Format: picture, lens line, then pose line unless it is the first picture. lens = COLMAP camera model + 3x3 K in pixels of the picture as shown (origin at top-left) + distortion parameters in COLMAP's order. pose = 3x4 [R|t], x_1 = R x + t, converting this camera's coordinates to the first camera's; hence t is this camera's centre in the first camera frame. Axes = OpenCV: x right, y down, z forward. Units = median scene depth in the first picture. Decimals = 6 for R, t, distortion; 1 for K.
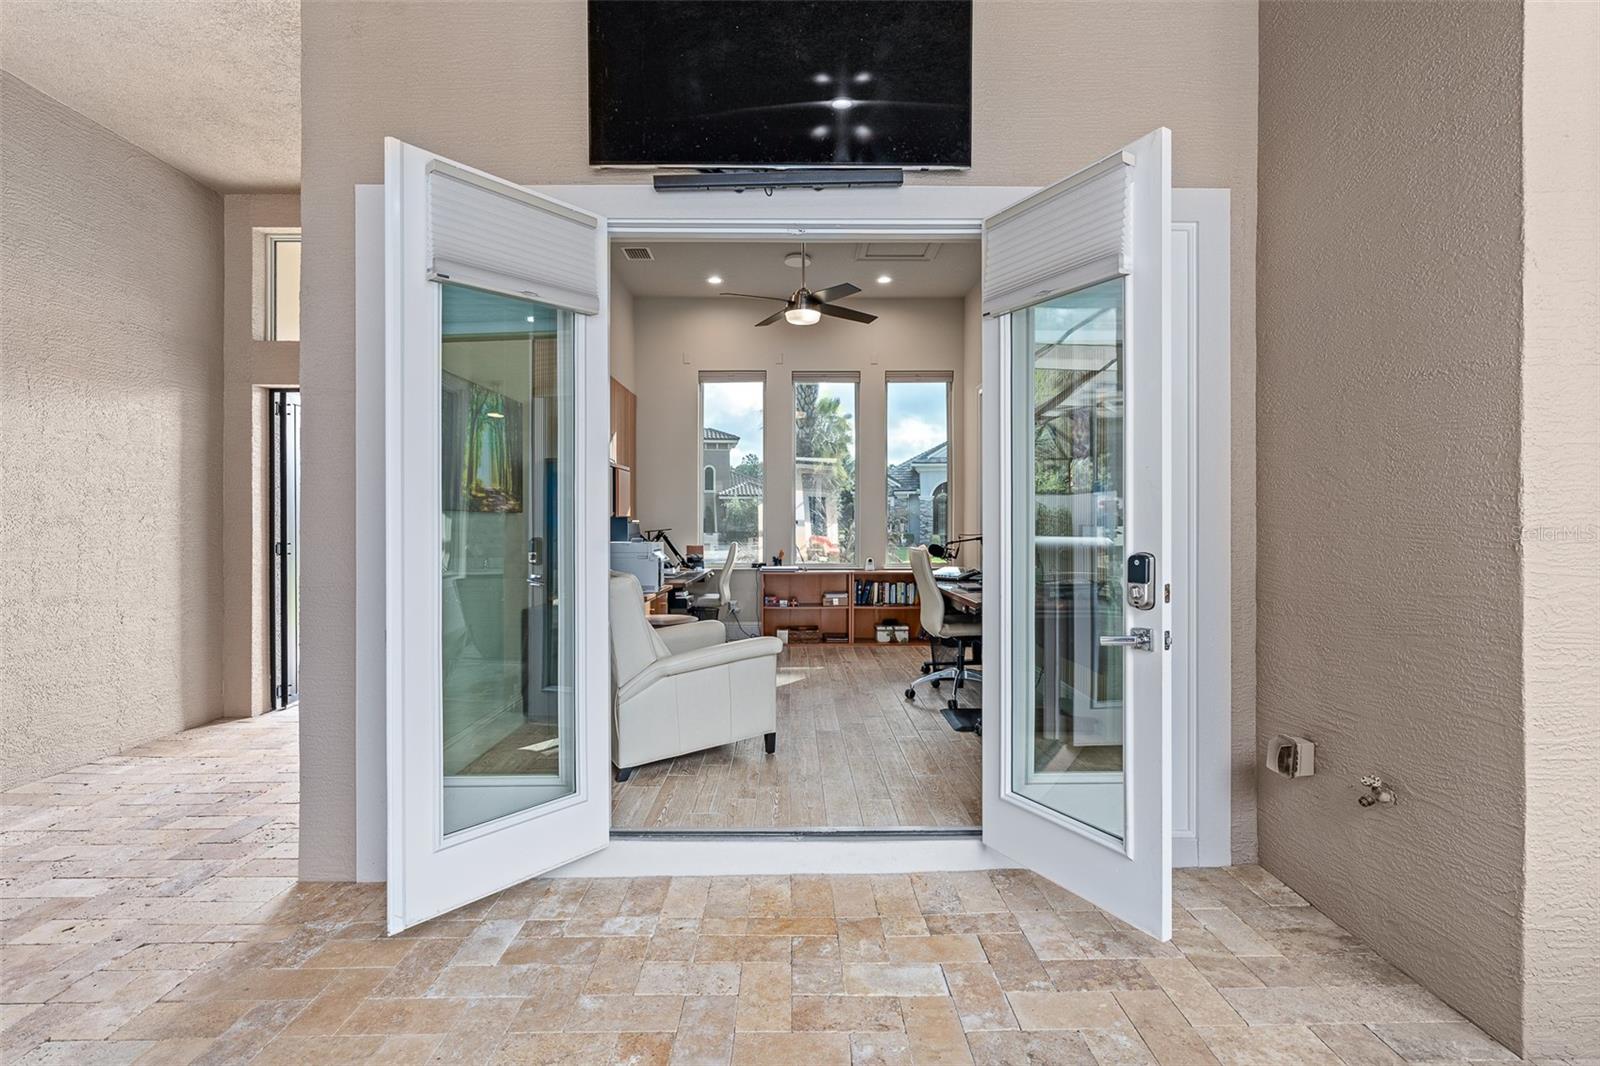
lens RADIAL K [[726.1, 0, 801.3], [0, 726.1, 520.8], [0, 0, 1]] dist [-0.001609, -0.000329]
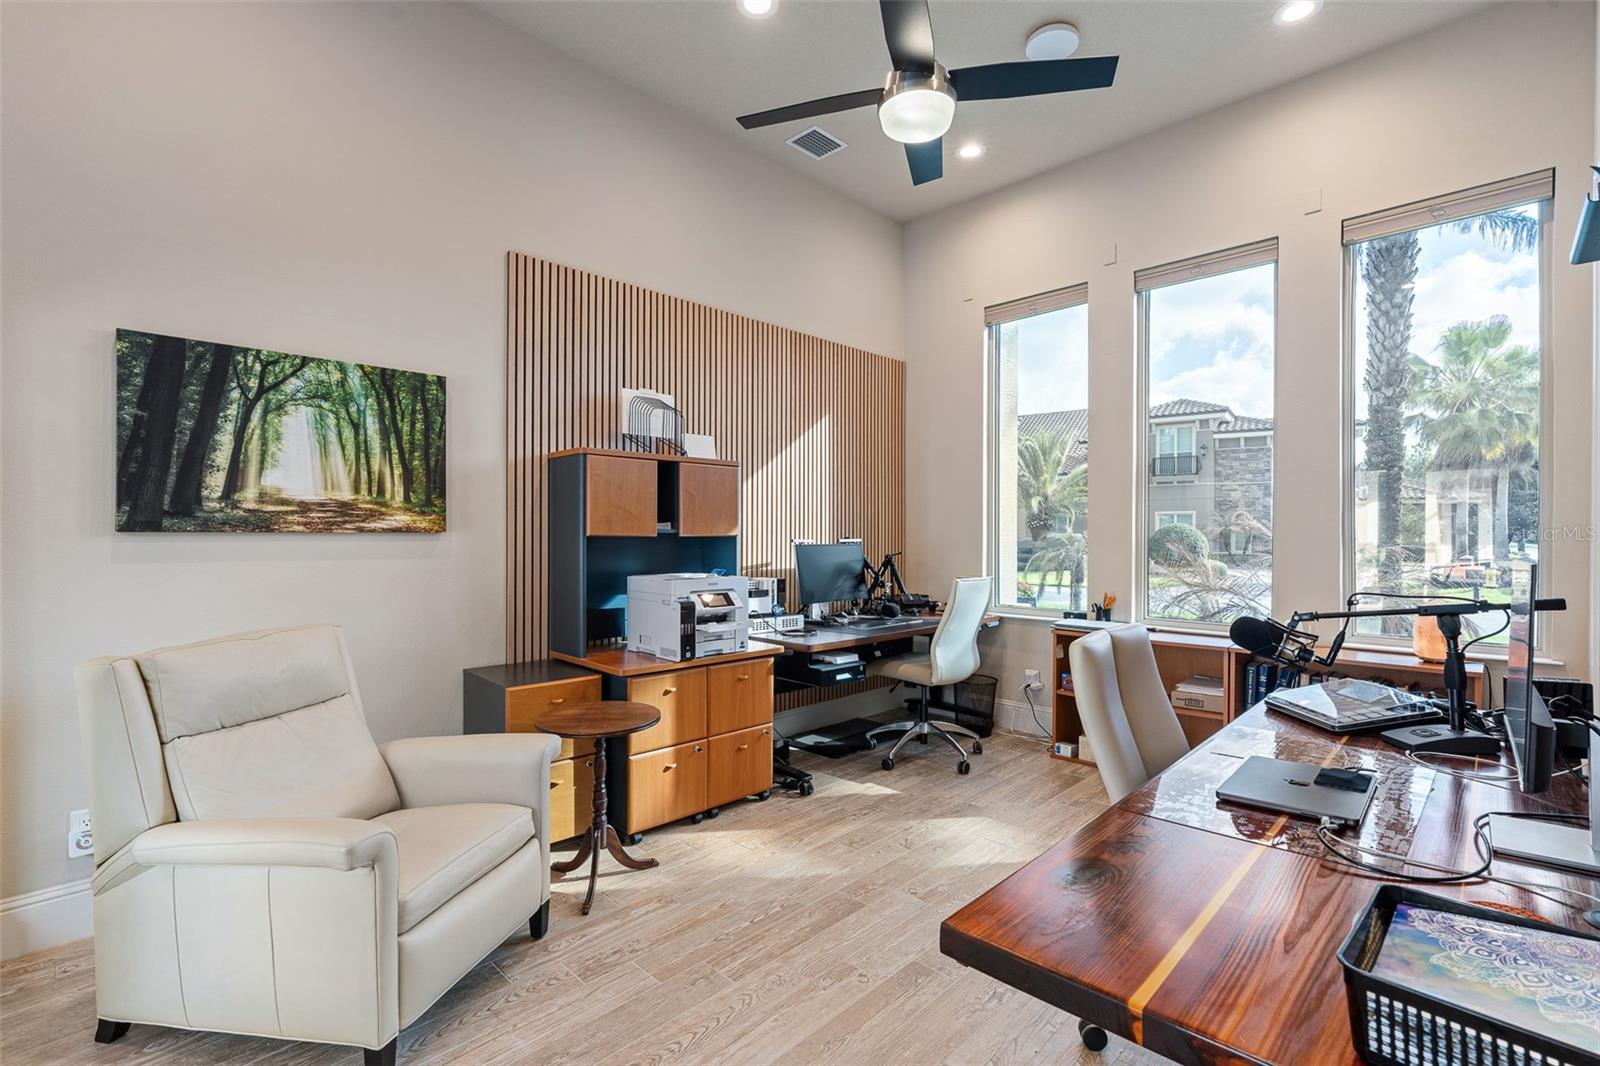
lens RADIAL K [[727.4, 0, 798.2], [0, 727.4, 541.3], [0, 0, 1]] dist [-0.001542, -0.000227]
pose [[0.703079, 0.009153, -0.711053, 0.204600], [-0.000442, 0.999923, 0.012433, -0.006486], [0.711112, -0.008427, 0.703029, 0.434355]]
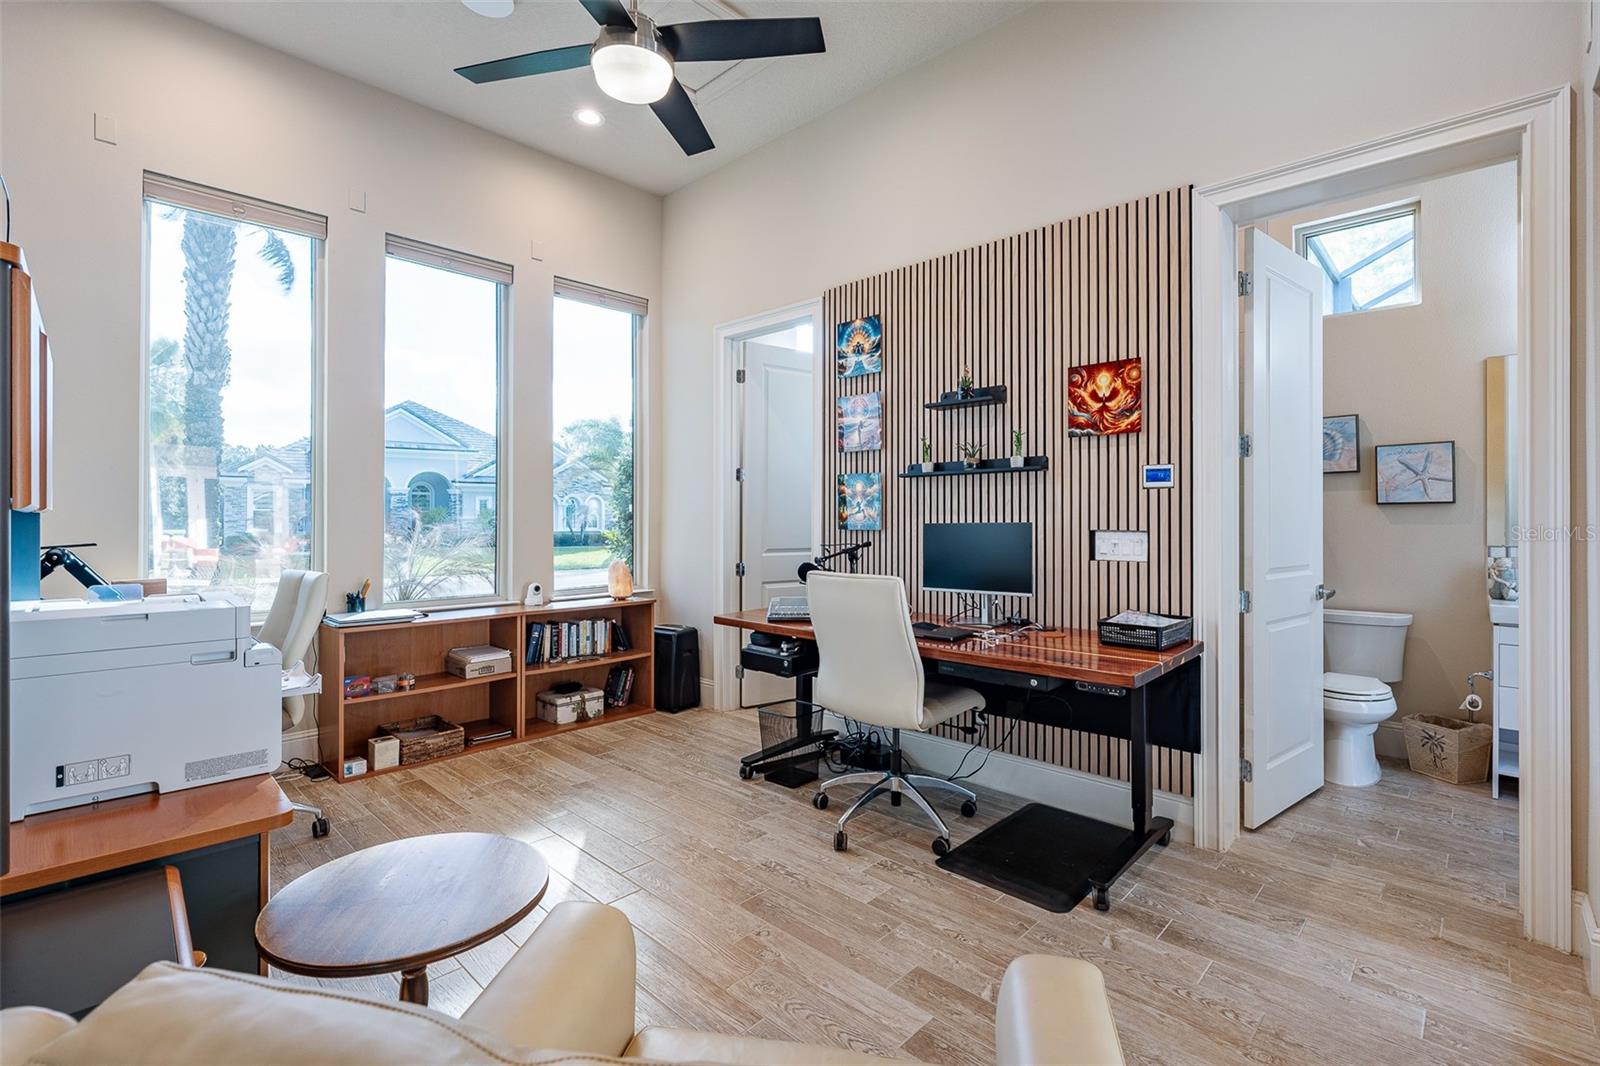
lens RADIAL K [[726.1, 0, 801.3], [0, 726.1, 520.8], [0, 0, 1]] dist [-0.001609, -0.000329]
pose [[0.705168, 0.000894, 0.709040, -0.172261], [-0.004170, 0.999987, 0.002886, -0.002785], [-0.709028, -0.004992, 0.705162, 0.432952]]
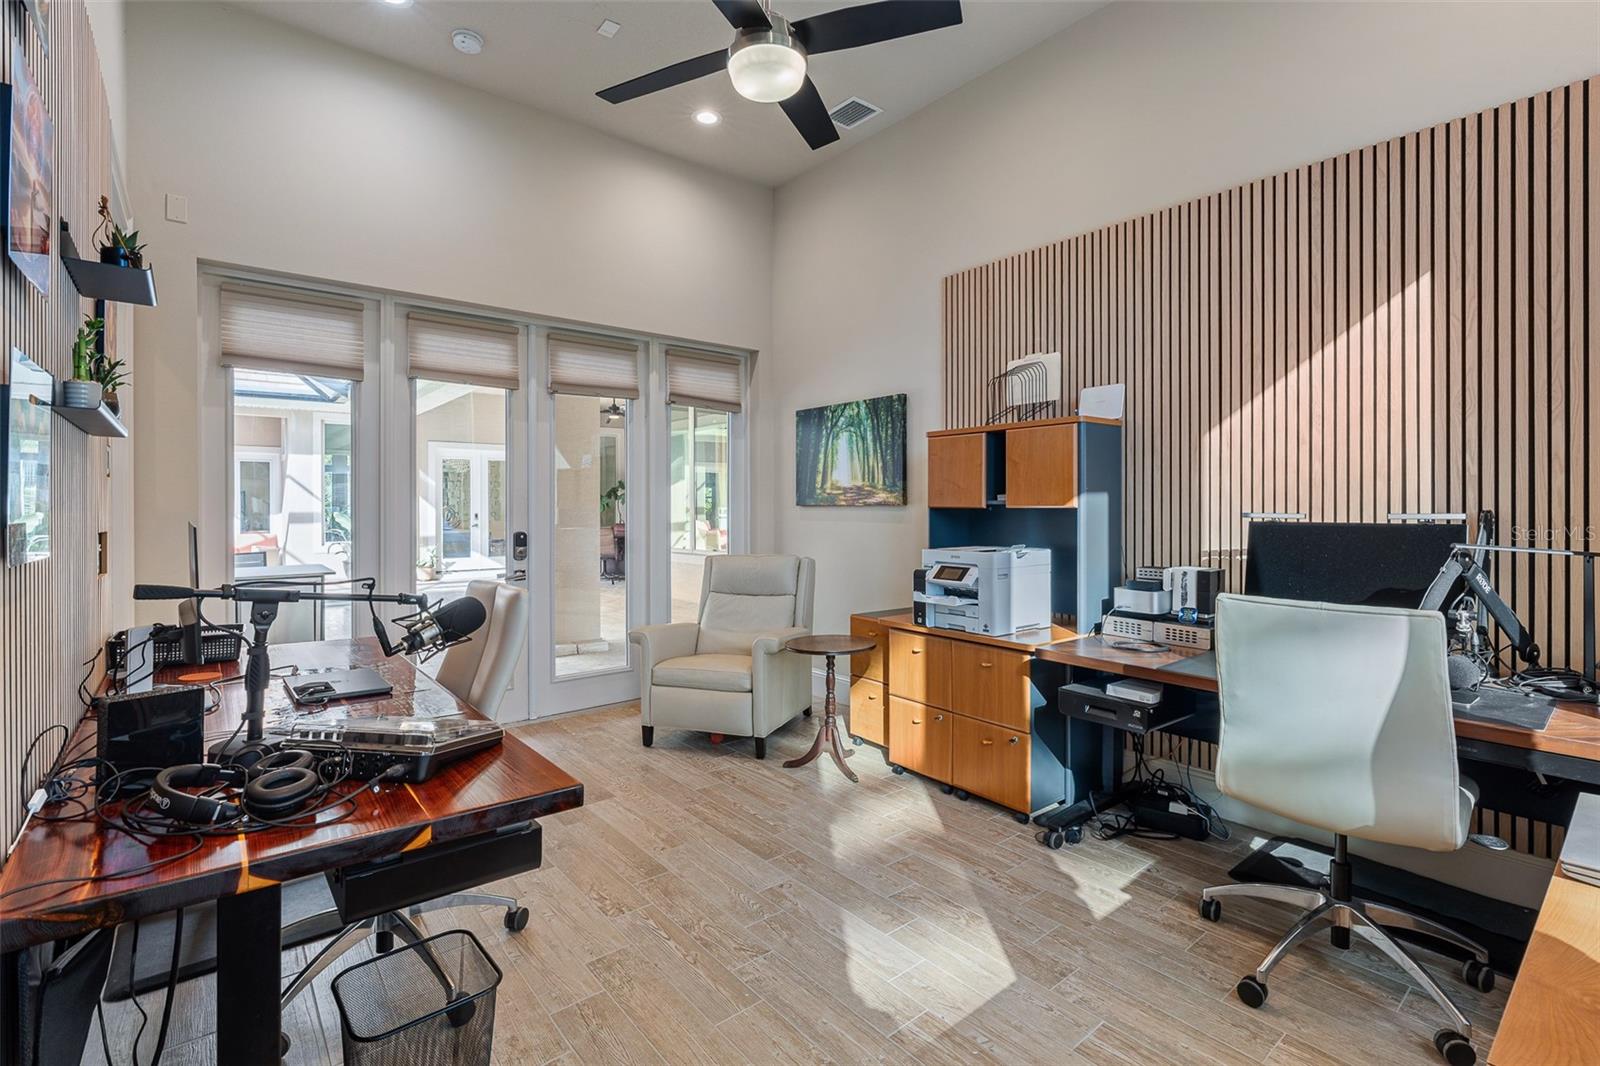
lens RADIAL K [[726.1, 0, 801.3], [0, 726.1, 520.8], [0, 0, 1]] dist [-0.001609, -0.000329]
pose [[-0.779780, 0.013381, -0.625911, 0.193482], [0.003093, 0.999842, 0.017522, -0.004226], [0.626046, 0.011727, -0.779698, 0.971432]]
